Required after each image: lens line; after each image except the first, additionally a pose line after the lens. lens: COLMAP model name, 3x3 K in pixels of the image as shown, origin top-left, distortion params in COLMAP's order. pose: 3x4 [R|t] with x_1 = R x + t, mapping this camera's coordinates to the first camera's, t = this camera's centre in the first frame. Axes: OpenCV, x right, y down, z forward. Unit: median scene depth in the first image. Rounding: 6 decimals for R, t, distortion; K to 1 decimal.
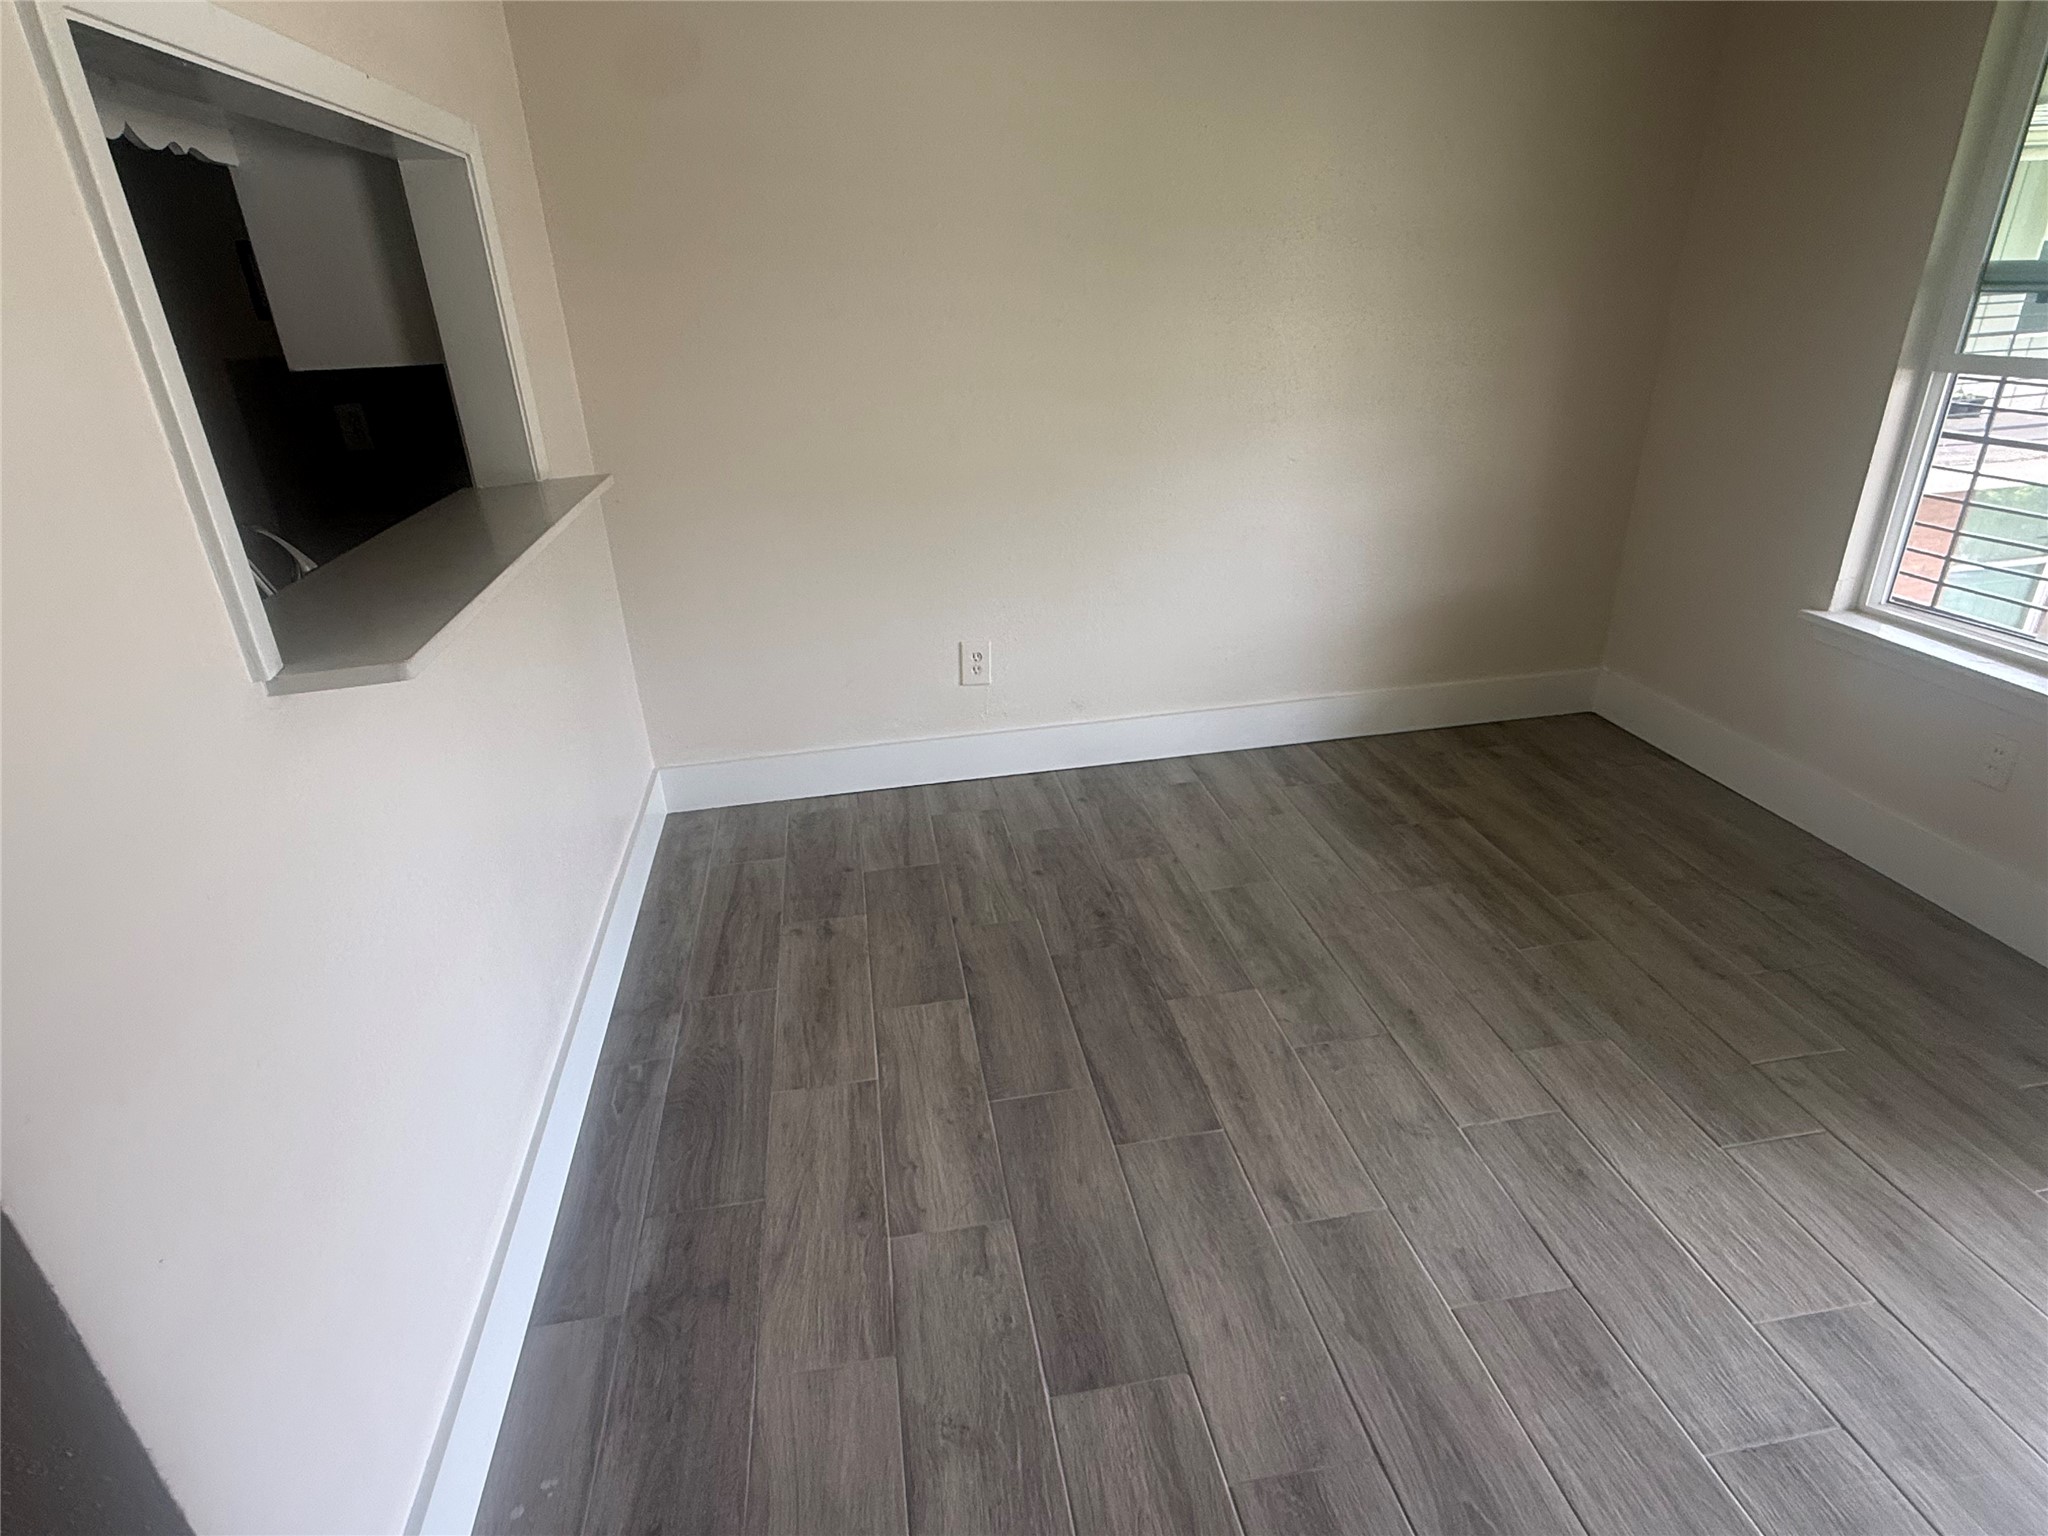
lens RADIAL K [[1097.5, 0, 1016.4], [0, 1097.5, 770.9], [0, 0, 1]] dist [0.001389, -0.000667]
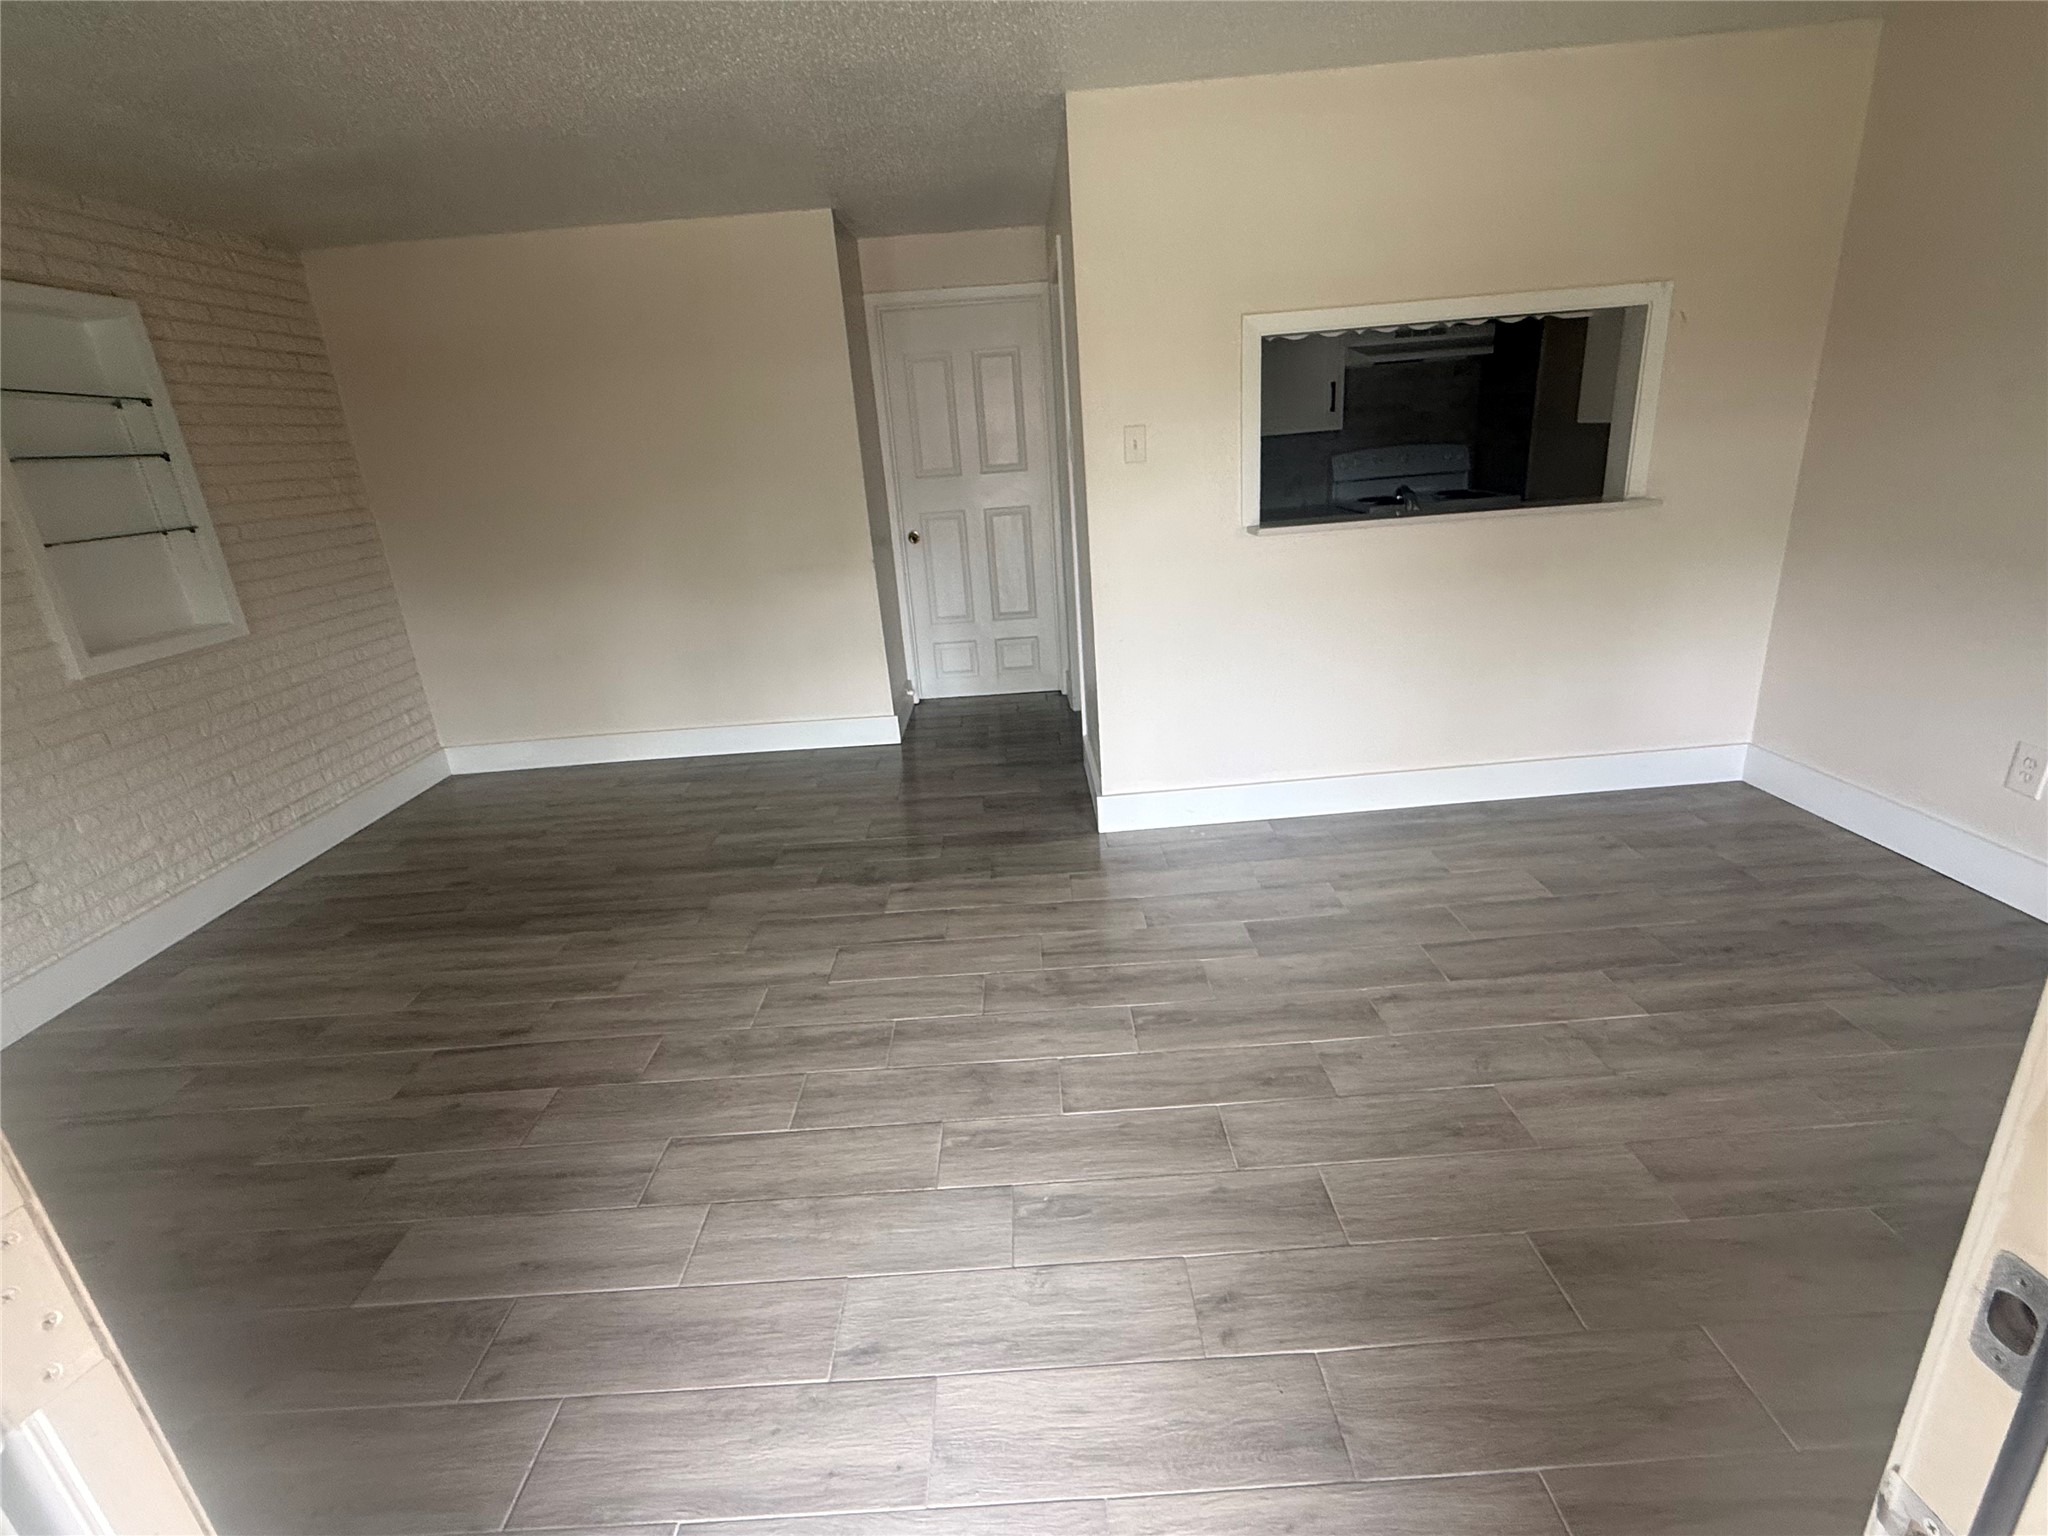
lens RADIAL K [[952.4, 0, 1025.1], [0, 952.4, 760.4], [0, 0, 1]] dist [0.002972, 0.002223]
pose [[-0.137970, 0.375405, -0.916535, 1.136171], [-0.336893, 0.852419, 0.399857, -0.202964], [0.931379, 0.363942, 0.008863, 0.317956]]
